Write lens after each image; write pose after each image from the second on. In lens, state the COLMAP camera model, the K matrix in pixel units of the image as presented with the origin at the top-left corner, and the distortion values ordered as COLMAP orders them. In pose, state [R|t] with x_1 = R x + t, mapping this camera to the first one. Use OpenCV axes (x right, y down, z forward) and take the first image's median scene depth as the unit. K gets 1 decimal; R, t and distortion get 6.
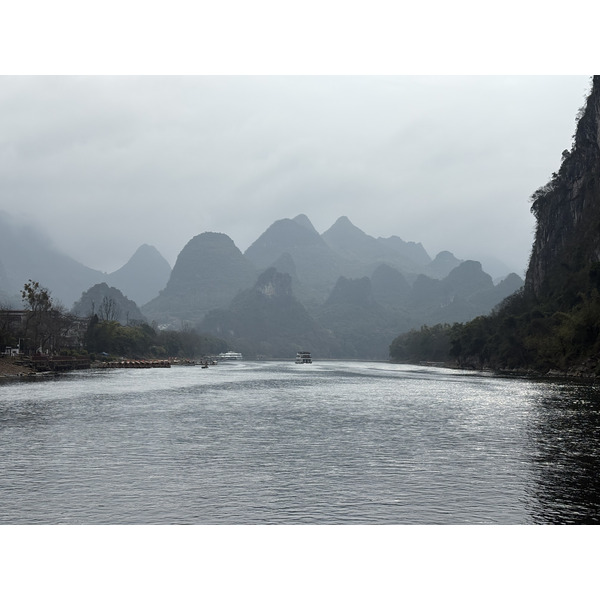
lens RADIAL K [[753.3, 0, 300.0], [0, 753.3, 300.0], [0, 0, 1]] dist [0.009286, -0.054465]
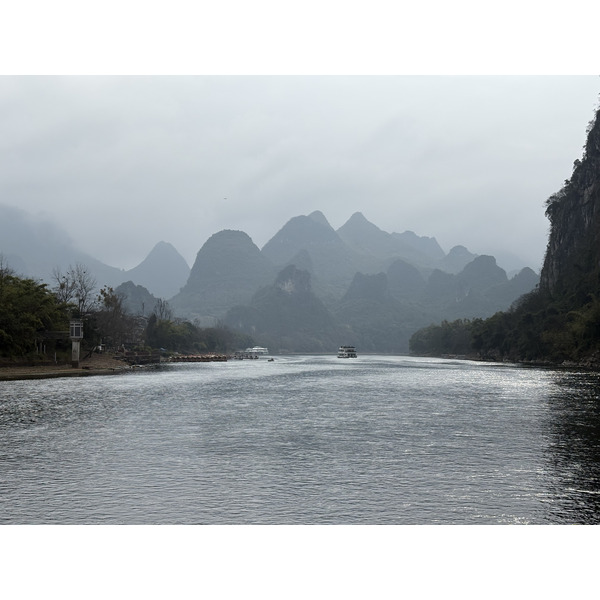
lens RADIAL K [[753.3, 0, 300.0], [0, 753.3, 300.0], [0, 0, 1]] dist [0.009286, -0.054465]
pose [[0.999835, -0.008920, -0.015834, -0.010169], [0.009039, 0.999931, 0.007444, -0.002341], [0.015766, -0.007586, 0.999847, -0.030262]]
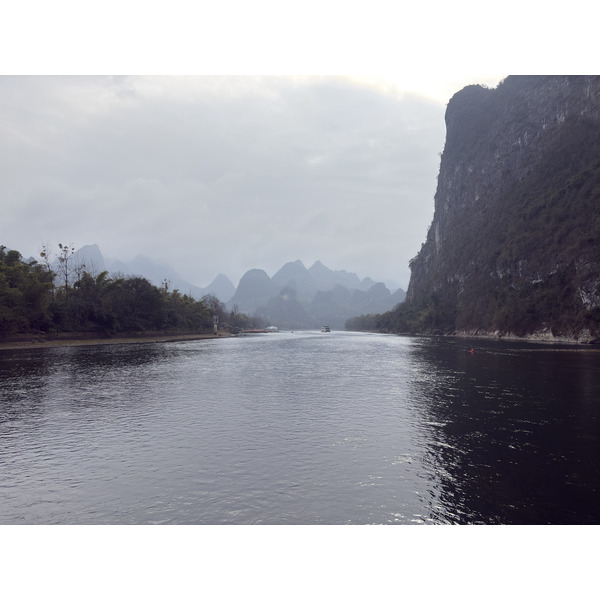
lens RADIAL K [[376.8, 0, 300.0], [0, 376.8, 300.0], [0, 0, 1]] dist [0.001357, 0.000101]
pose [[0.999848, -0.002810, 0.017188, -0.019959], [0.002812, 0.999996, -0.000140, -0.004940], [-0.017188, 0.000188, 0.999852, -0.064266]]
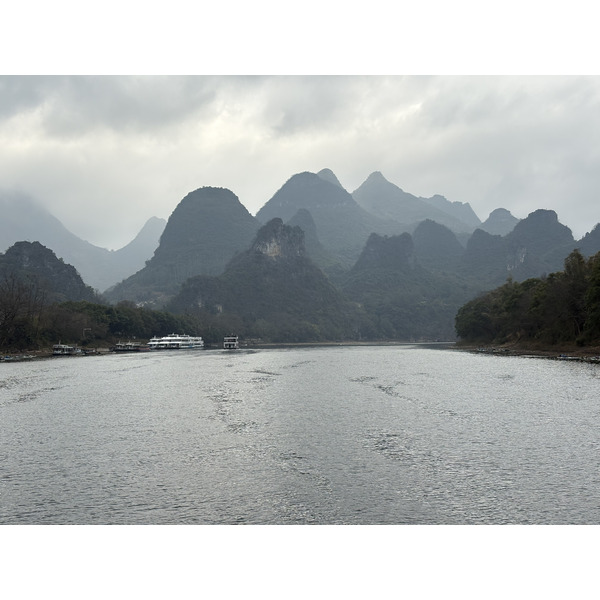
lens RADIAL K [[753.3, 0, 300.0], [0, 753.3, 300.0], [0, 0, 1]] dist [0.009286, -0.054465]
pose [[0.998455, -0.023504, -0.050347, 0.021792], [0.024646, 0.999450, 0.022176, 0.021456], [0.049798, -0.023383, 0.998486, 0.289154]]
